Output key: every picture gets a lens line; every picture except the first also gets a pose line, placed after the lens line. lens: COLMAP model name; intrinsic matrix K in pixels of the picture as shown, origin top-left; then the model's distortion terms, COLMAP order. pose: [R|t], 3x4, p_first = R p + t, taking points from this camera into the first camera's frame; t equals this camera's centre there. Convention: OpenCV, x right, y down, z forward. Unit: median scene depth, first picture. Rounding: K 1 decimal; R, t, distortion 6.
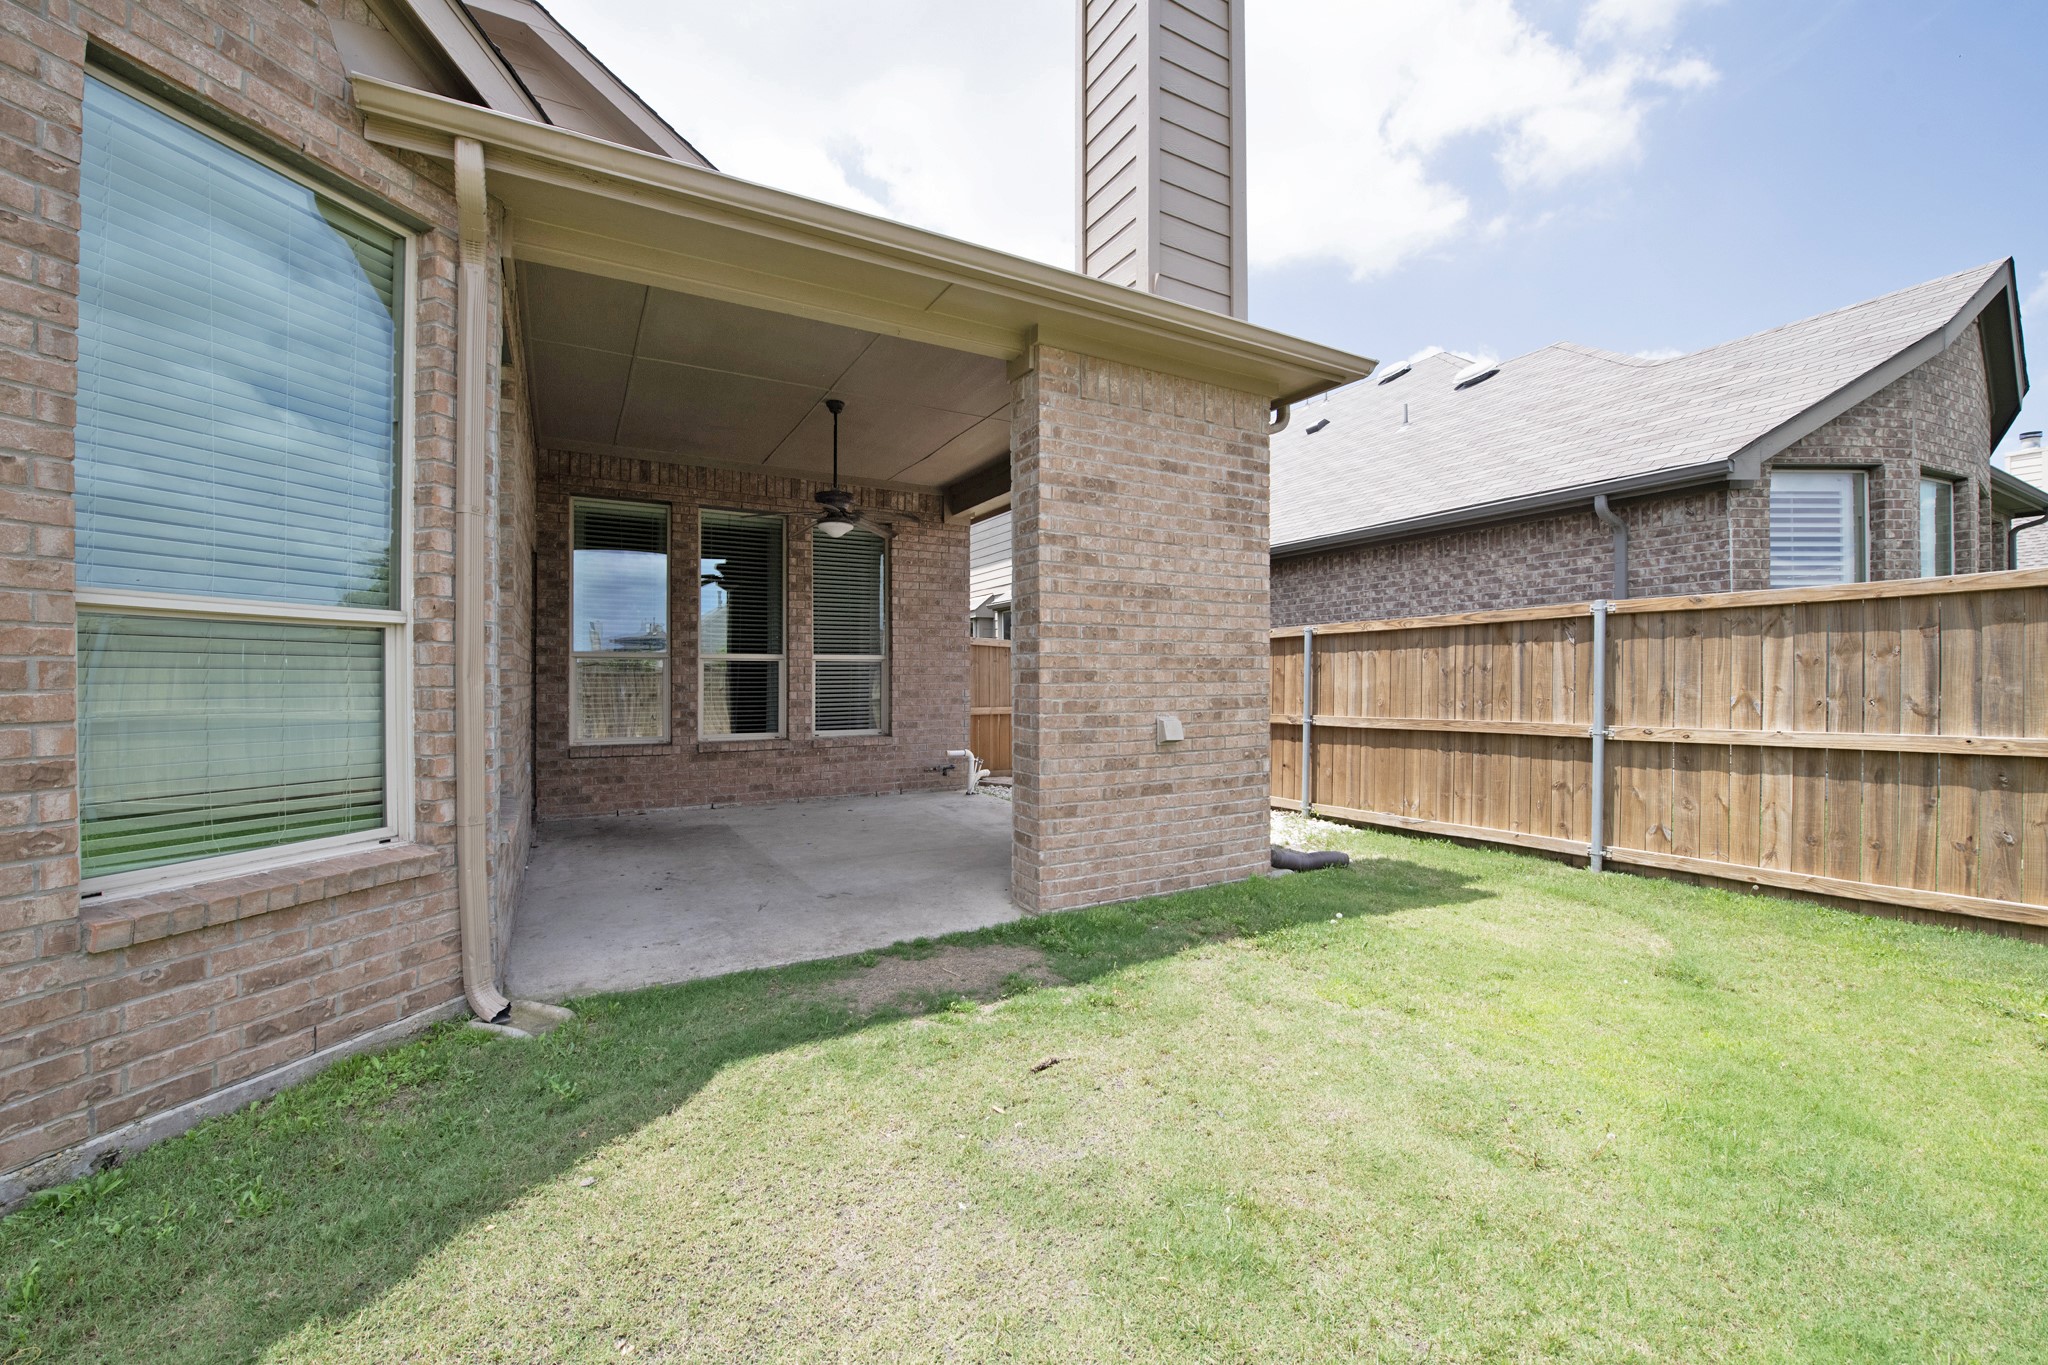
lens RADIAL K [[818.6, 0, 1015.0], [0, 818.6, 682.8], [0, 0, 1]] dist [-0.017035, -0.000130]
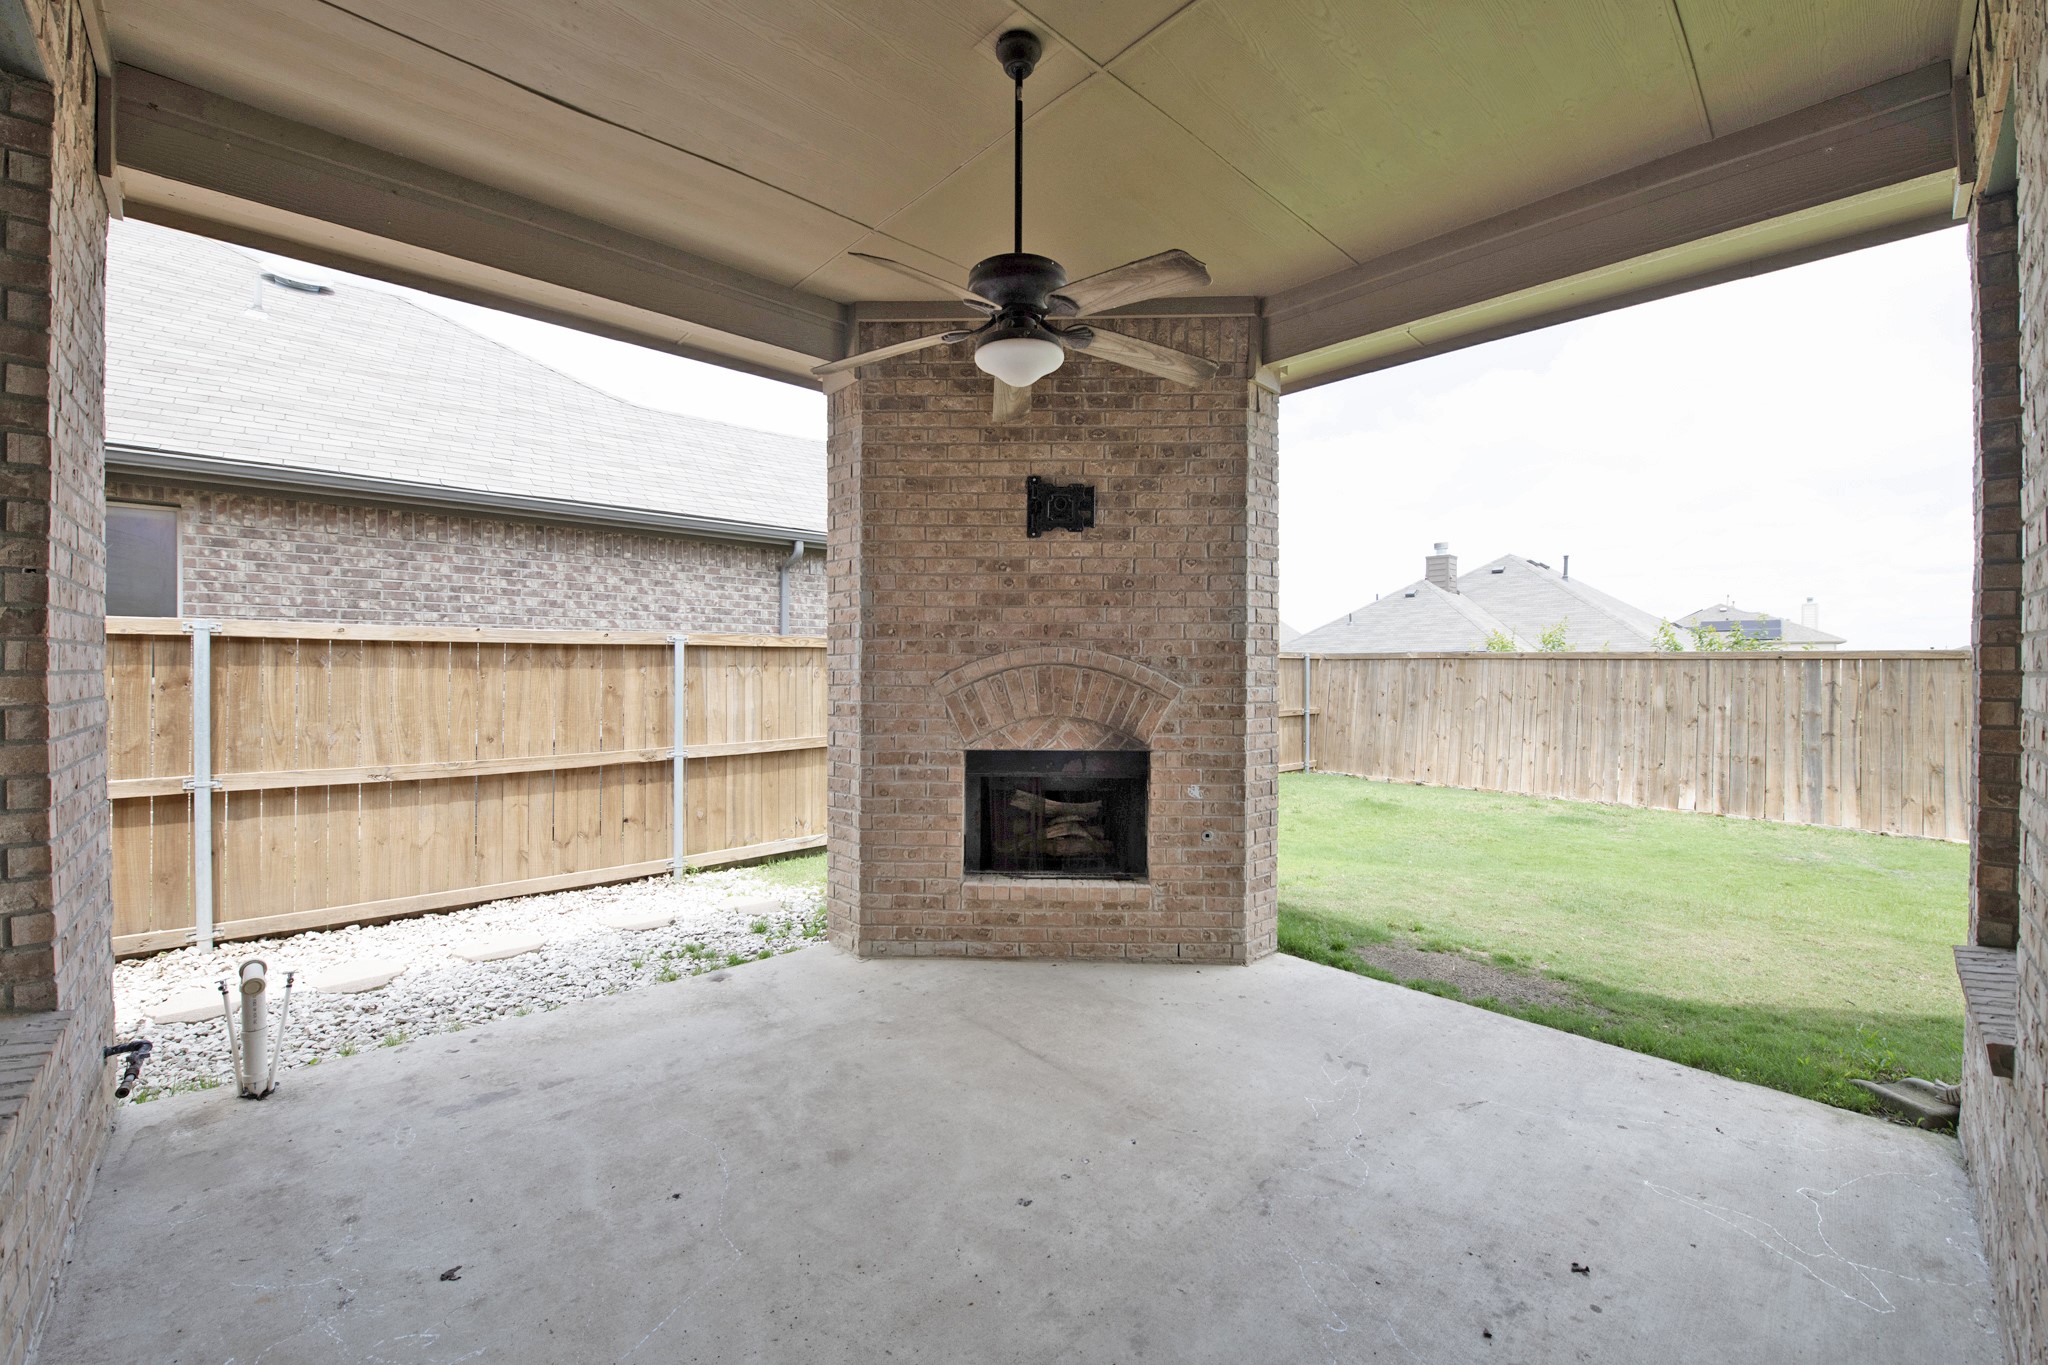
lens RADIAL K [[818.6, 0, 1019.5], [0, 818.6, 676.3], [0, 0, 1]] dist [-0.017035, -0.000130]
pose [[-0.224081, -0.002374, 0.974568, -0.466646], [0.002627, 0.999992, 0.003040, -0.028575], [-0.974567, 0.003242, -0.224073, 0.829414]]
